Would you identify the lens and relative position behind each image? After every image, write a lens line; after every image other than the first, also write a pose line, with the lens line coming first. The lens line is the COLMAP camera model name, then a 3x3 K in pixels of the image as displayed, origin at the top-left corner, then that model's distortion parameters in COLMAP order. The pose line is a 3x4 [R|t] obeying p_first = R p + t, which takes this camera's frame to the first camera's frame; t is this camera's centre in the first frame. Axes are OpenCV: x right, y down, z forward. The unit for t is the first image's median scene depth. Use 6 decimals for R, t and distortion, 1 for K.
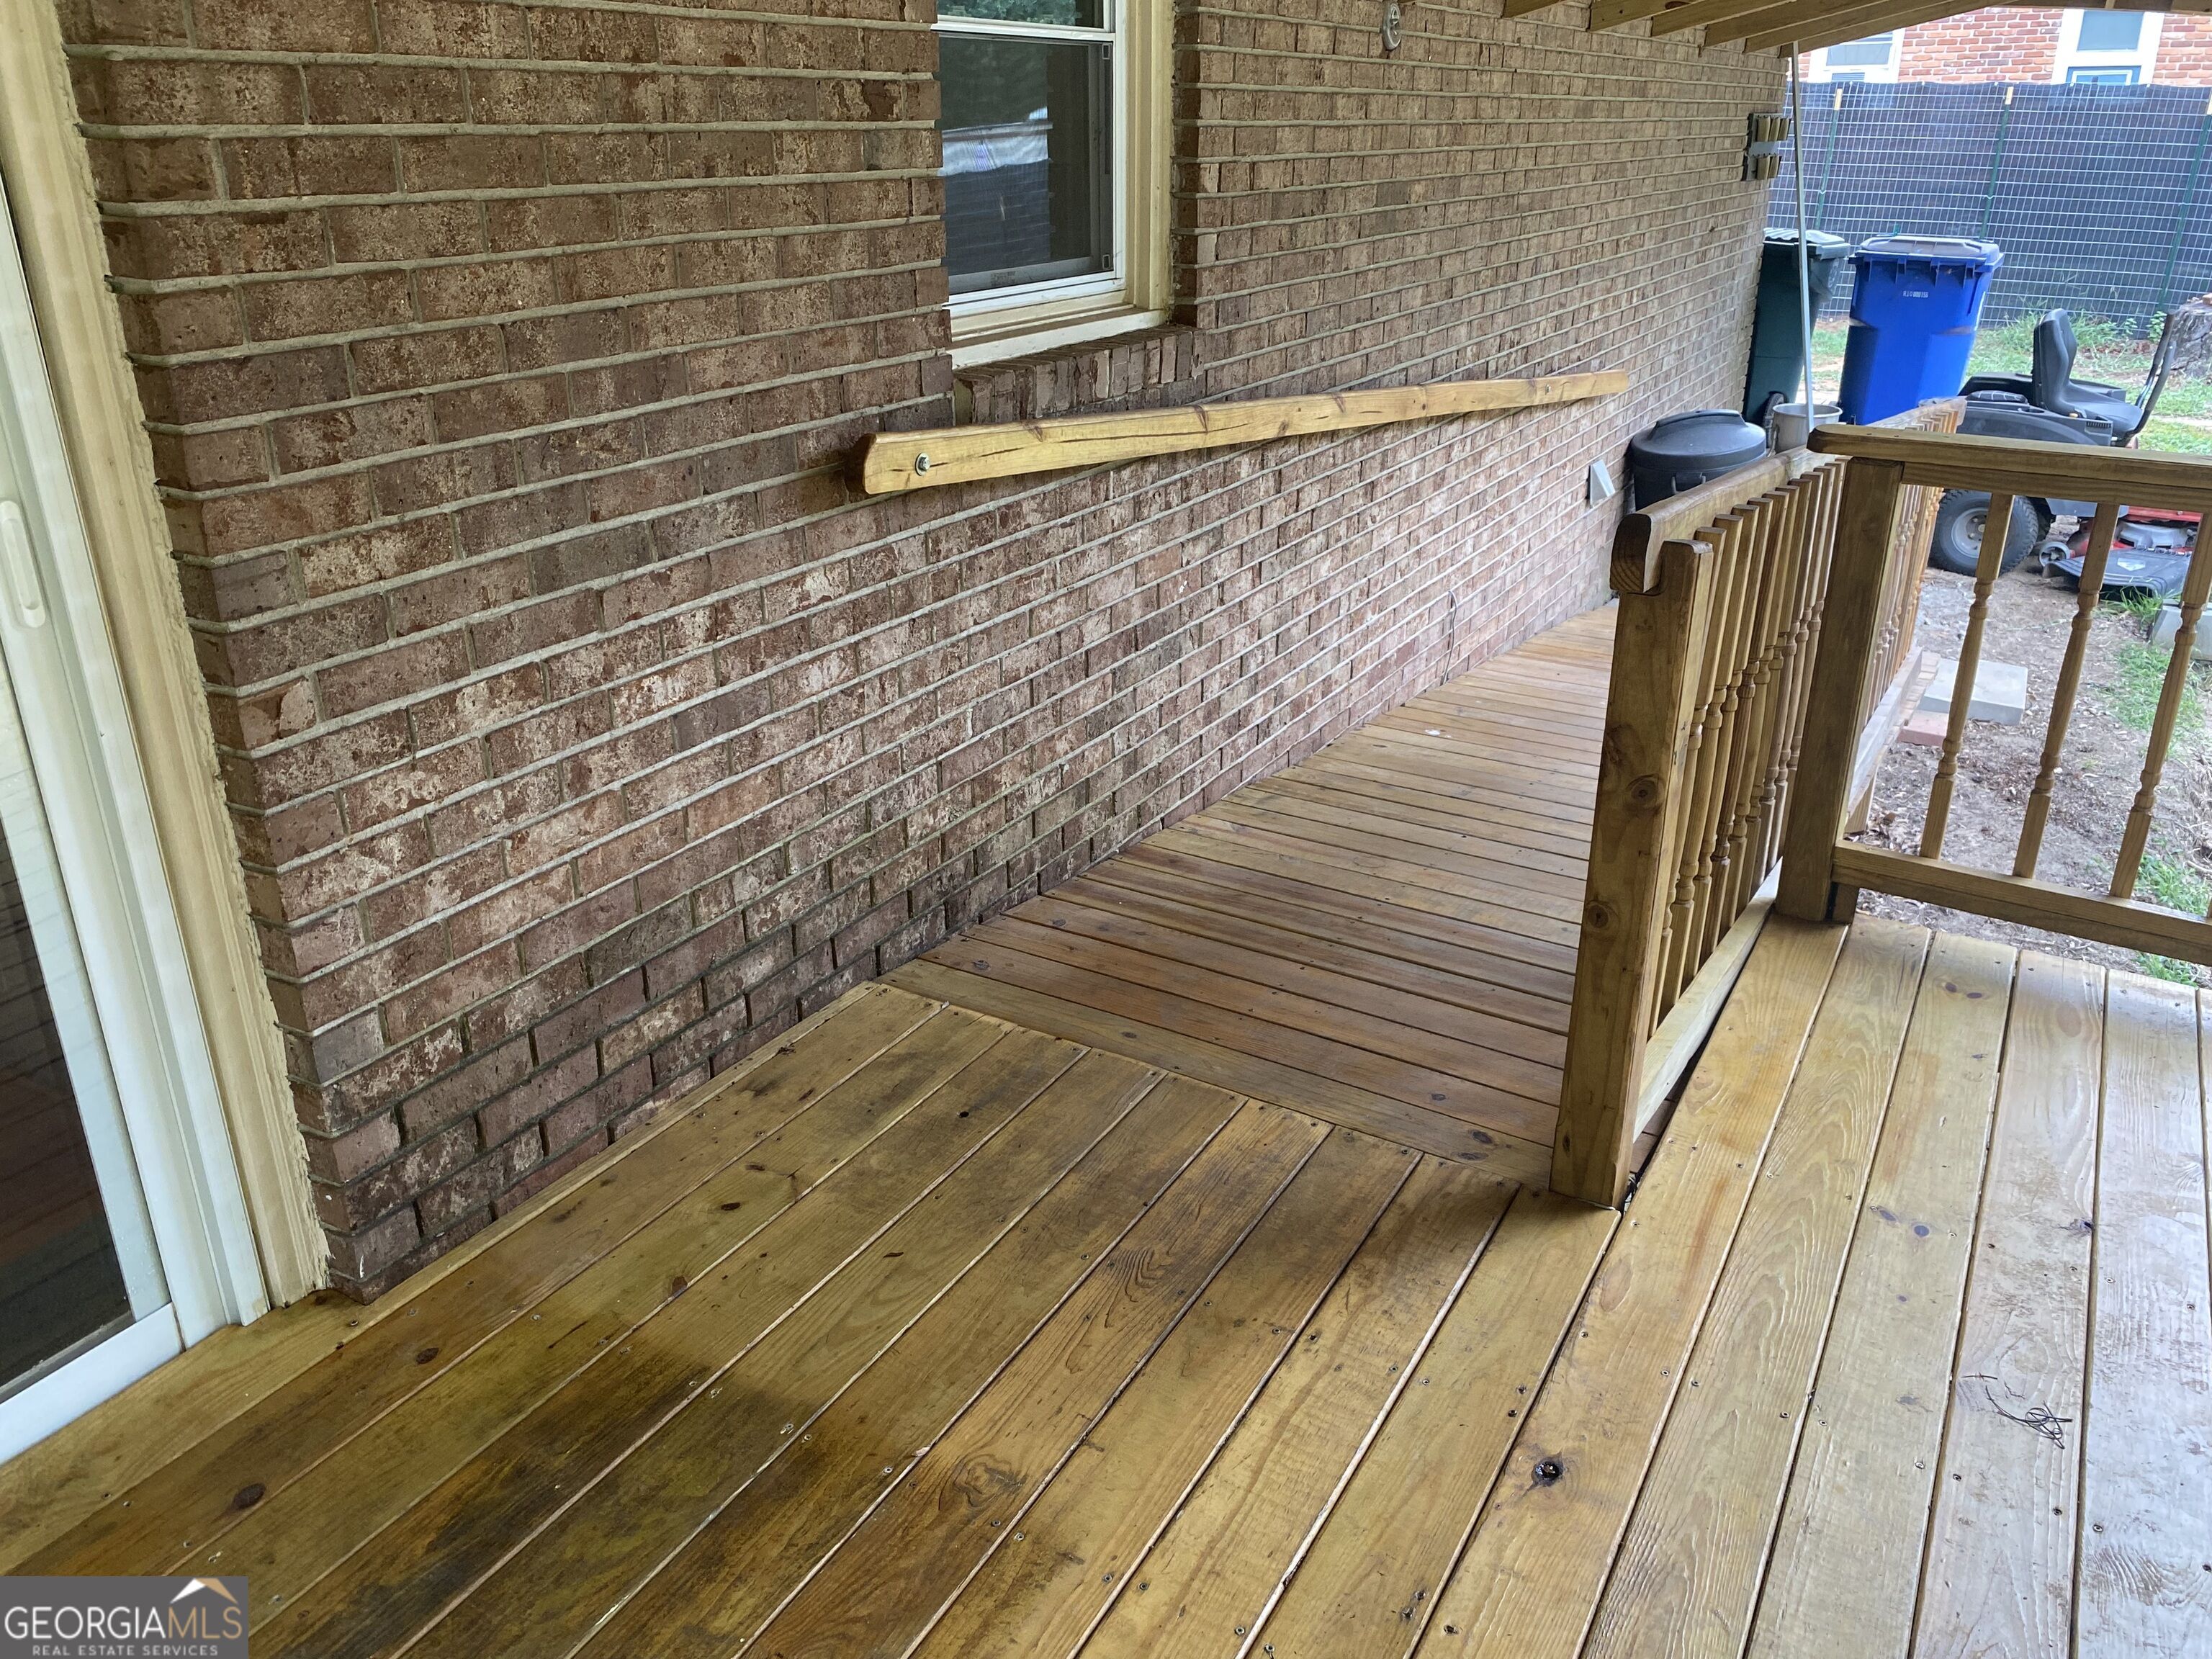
lens RADIAL K [[1697.0, 0, 1129.4], [0, 1697.0, 790.3], [0, 0, 1]] dist [0.036648, -0.036464]
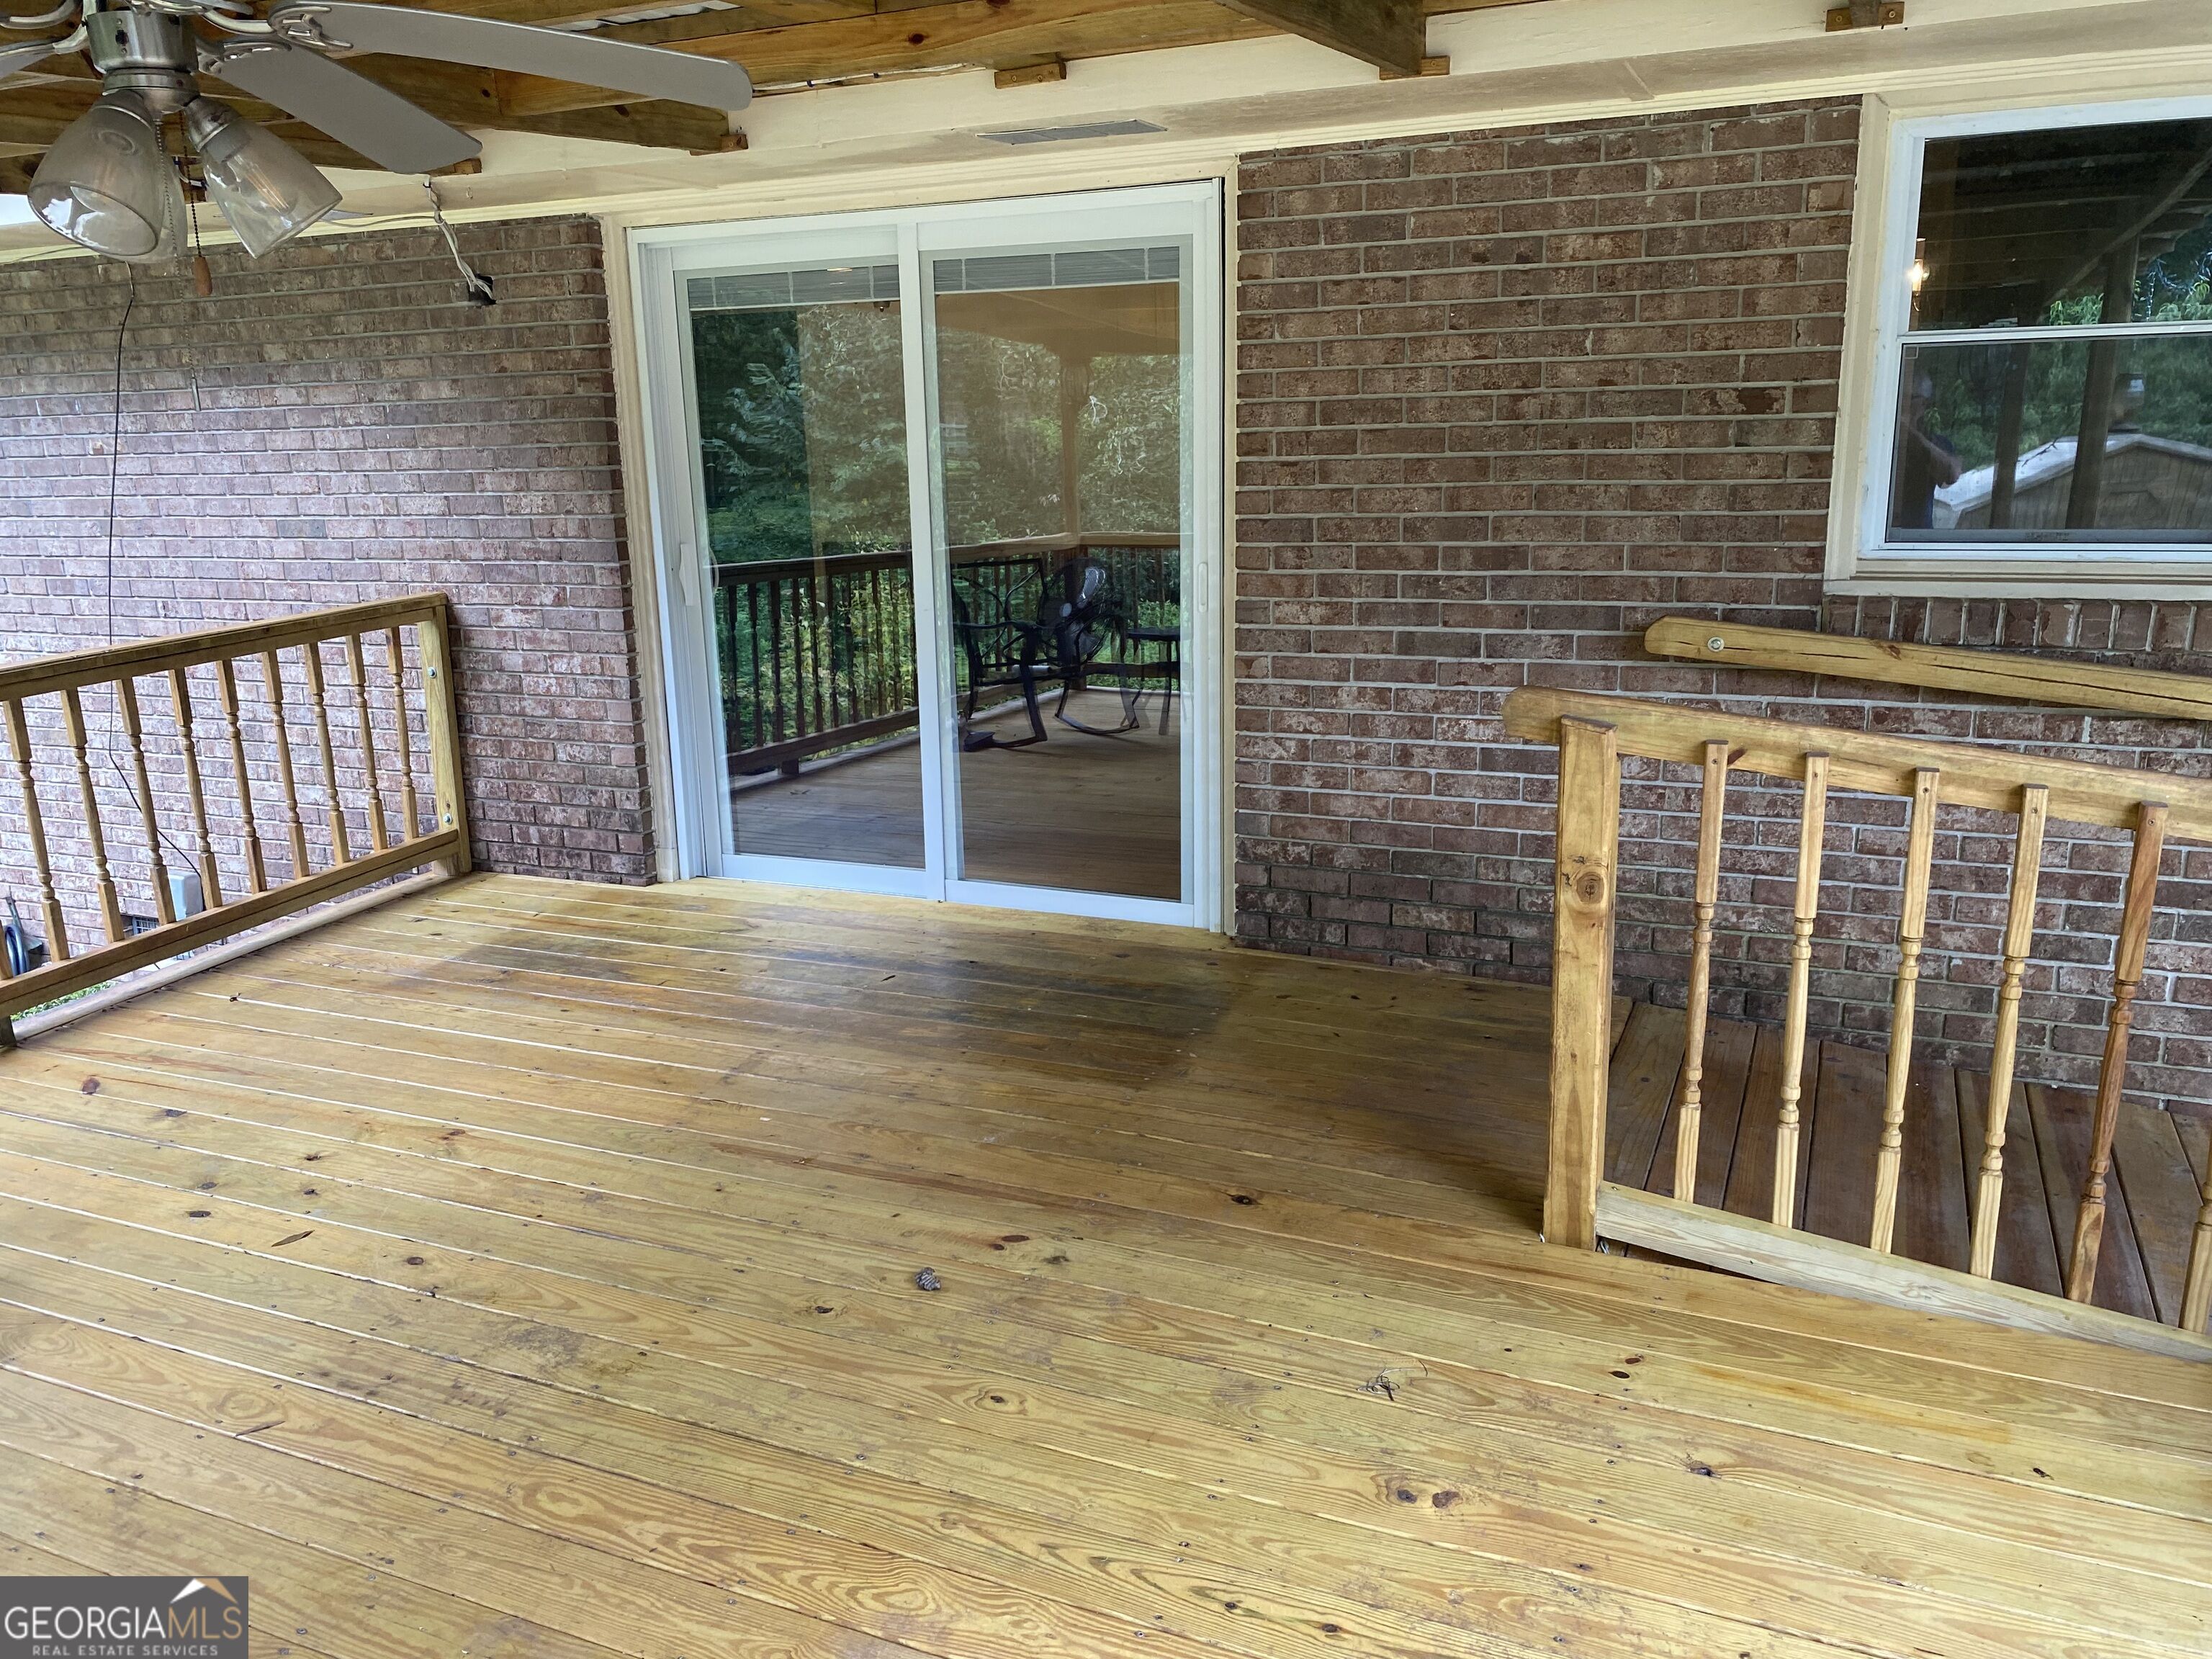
lens RADIAL K [[1697.0, 0, 1106.6], [0, 1697.0, 834.0], [0, 0, 1]] dist [0.036648, -0.036464]
pose [[0.108447, 0.237338, -0.965355, 1.520074], [-0.340747, 0.921128, 0.188186, -0.174931], [0.933879, 0.308534, 0.180766, 0.393707]]
